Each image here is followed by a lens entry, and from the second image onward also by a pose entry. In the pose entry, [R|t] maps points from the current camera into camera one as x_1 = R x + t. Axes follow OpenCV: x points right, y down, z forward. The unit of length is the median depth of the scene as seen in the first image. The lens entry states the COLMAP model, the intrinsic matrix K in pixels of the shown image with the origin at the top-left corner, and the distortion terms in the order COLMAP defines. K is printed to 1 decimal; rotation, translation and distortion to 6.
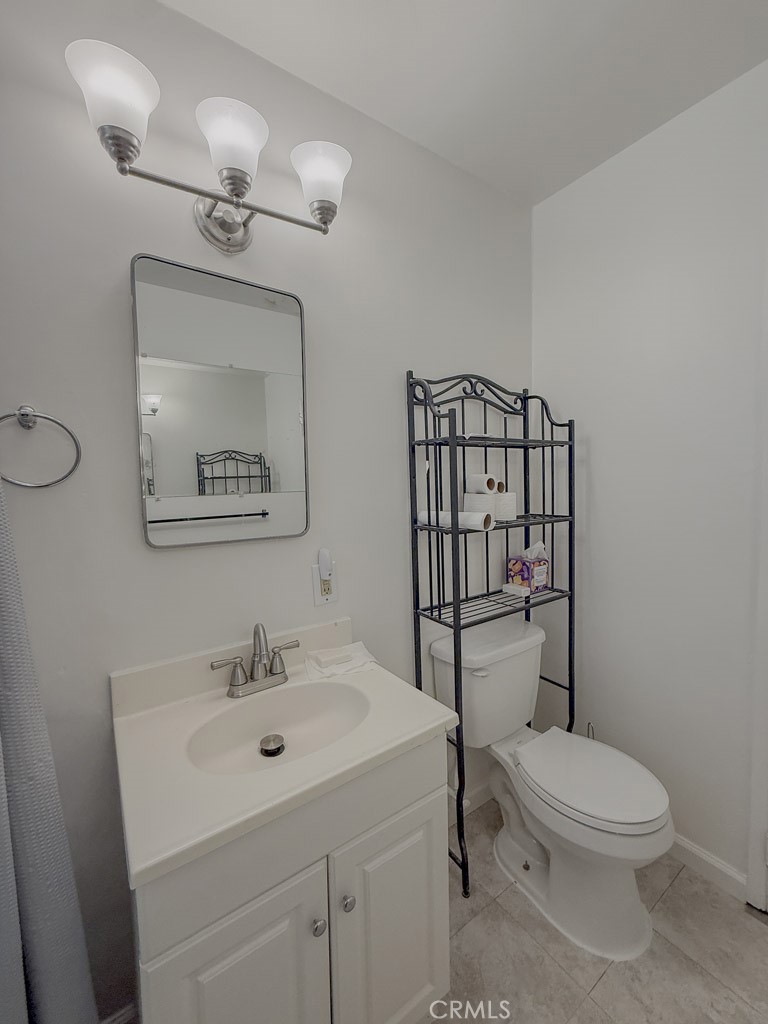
lens RADIAL K [[407.1, 0, 381.1], [0, 407.1, 512.7], [0, 0, 1]] dist [0.002086, 0.000109]
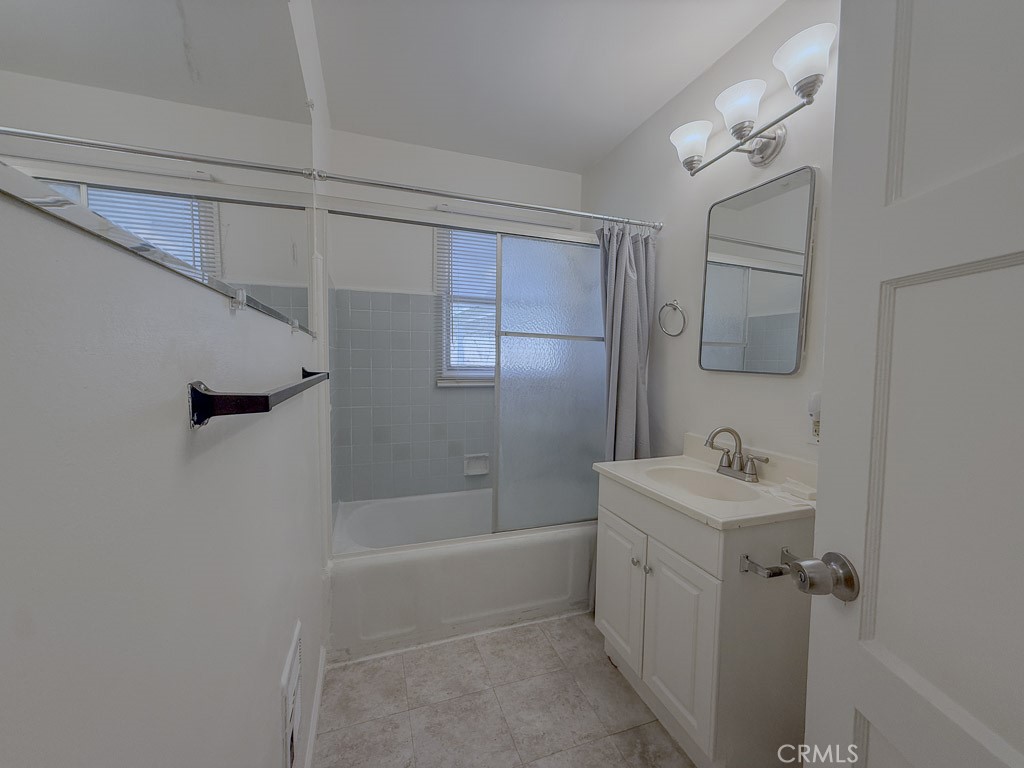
lens RADIAL K [[407.1, 0, 509.3], [0, 407.1, 385.8], [0, 0, 1]] dist [0.002086, 0.000109]
pose [[-0.263167, 0.093598, -0.960199, 1.267264], [-0.088214, 0.988779, 0.120561, 0.018026], [0.960709, 0.116431, -0.251957, 0.597112]]
